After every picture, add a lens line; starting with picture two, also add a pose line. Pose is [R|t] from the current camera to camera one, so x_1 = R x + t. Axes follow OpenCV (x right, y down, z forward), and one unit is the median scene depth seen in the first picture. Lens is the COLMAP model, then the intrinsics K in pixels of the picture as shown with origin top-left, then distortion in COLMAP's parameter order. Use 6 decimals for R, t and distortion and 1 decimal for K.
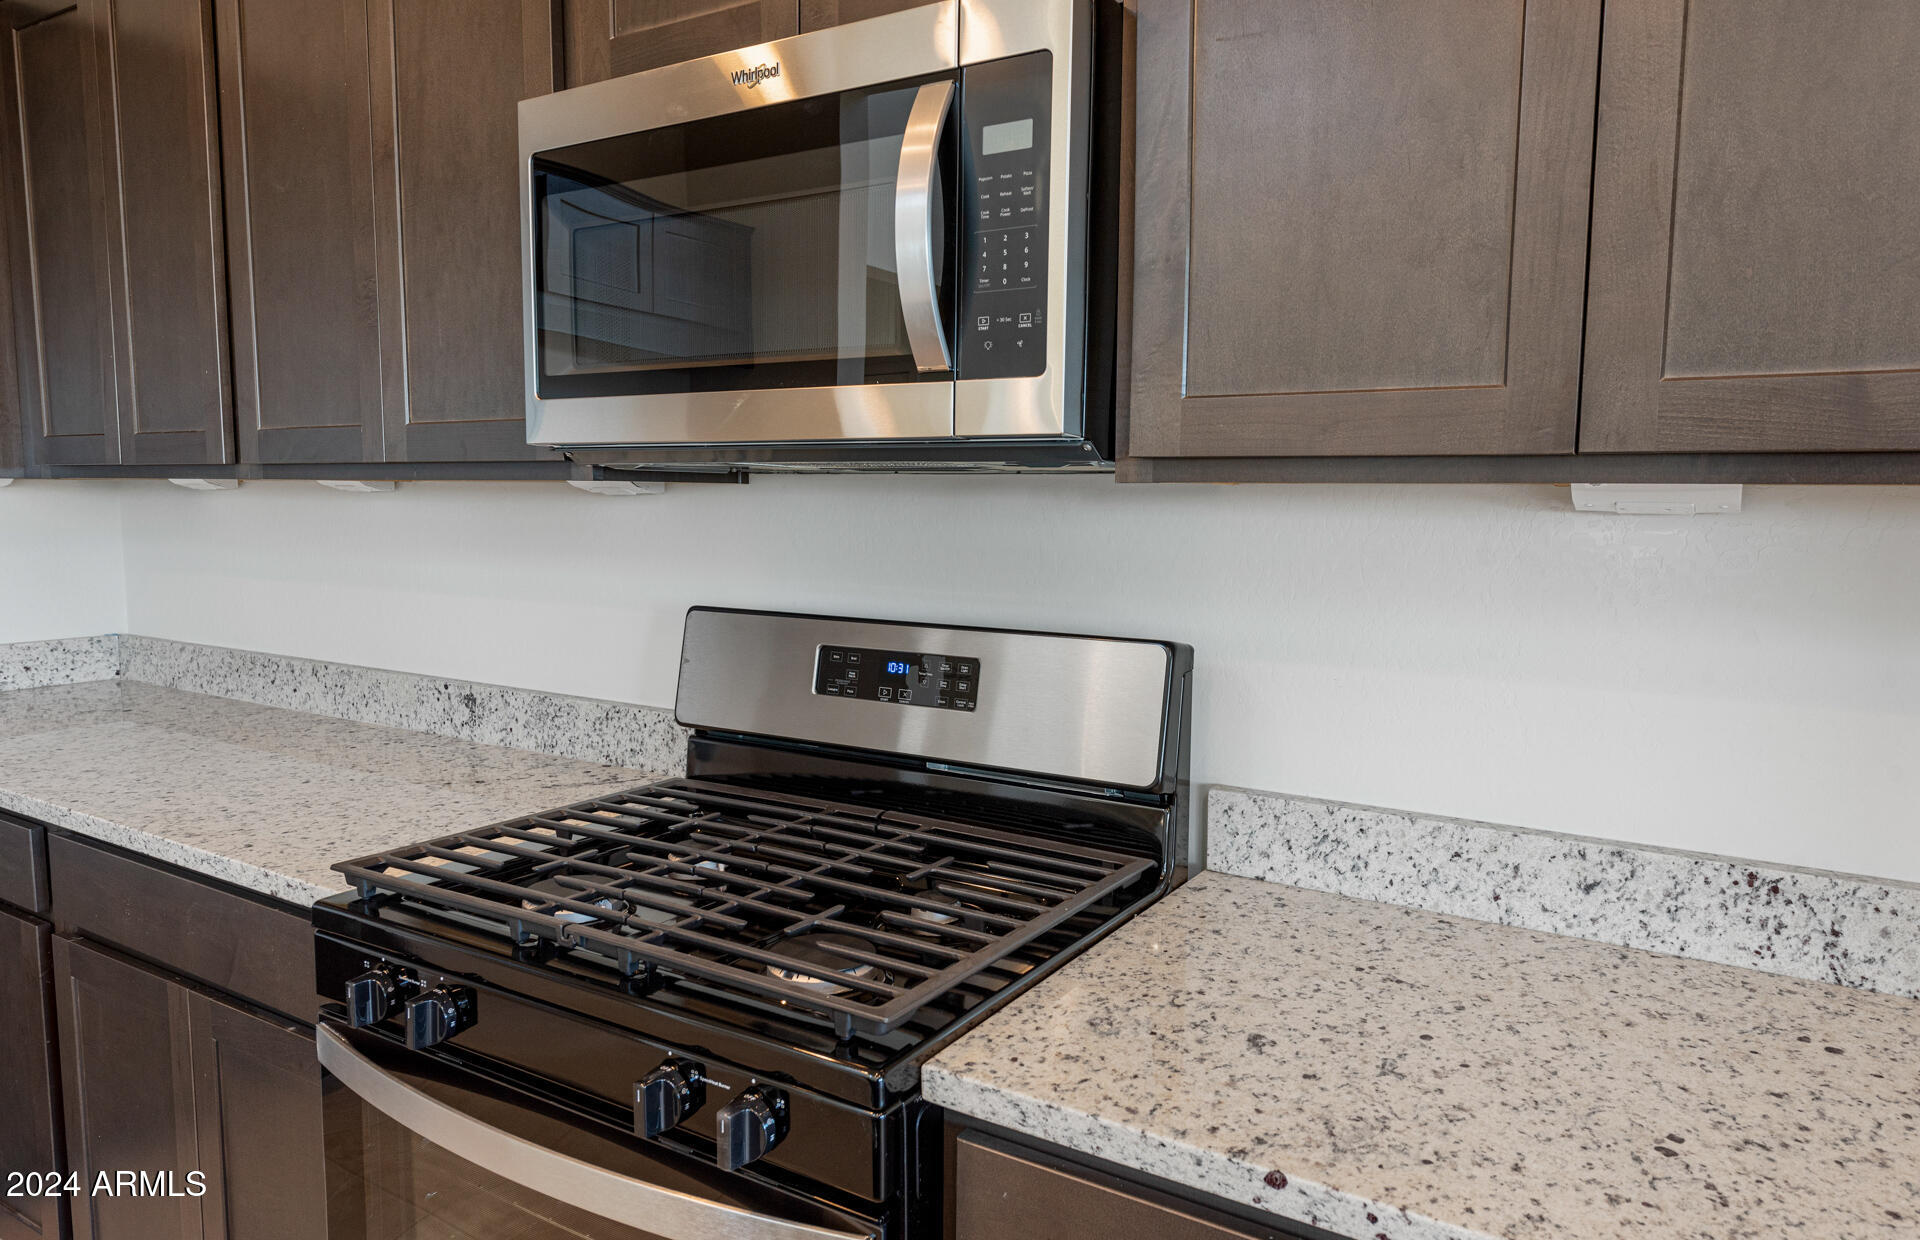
lens RADIAL K [[1299.9, 0, 961.1], [0, 1299.9, 623.1], [0, 0, 1]] dist [0.006806, 0.001247]
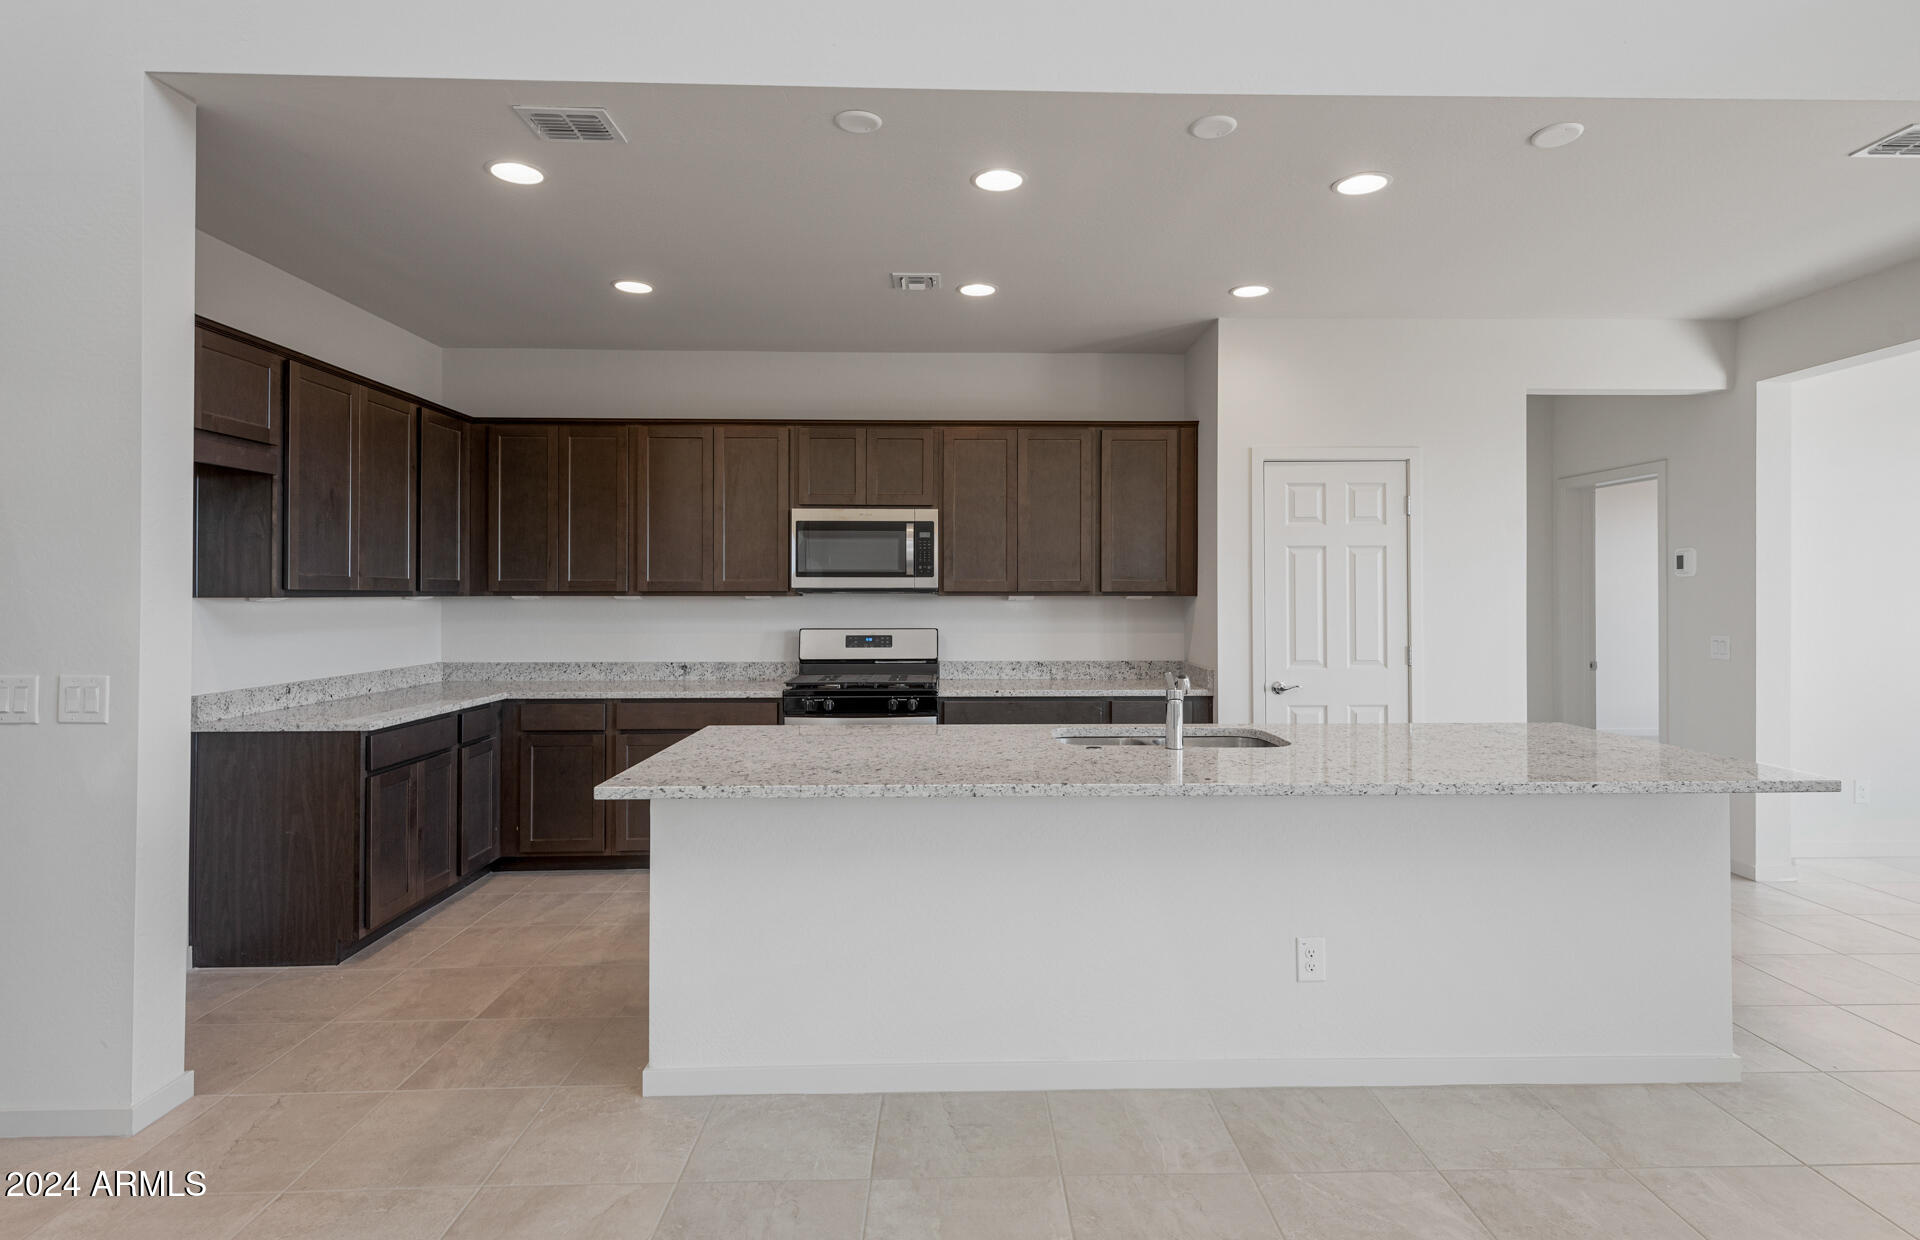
lens RADIAL K [[1017.8, 0, 961.3], [0, 1017.8, 609.7], [0, 0, 1]] dist [-0.000227, -0.000003]
pose [[0.835782, -0.005235, 0.549036, -2.032455], [0.062112, 0.994437, -0.085069, 0.298709], [-0.545537, 0.105200, 0.831458, -2.443707]]
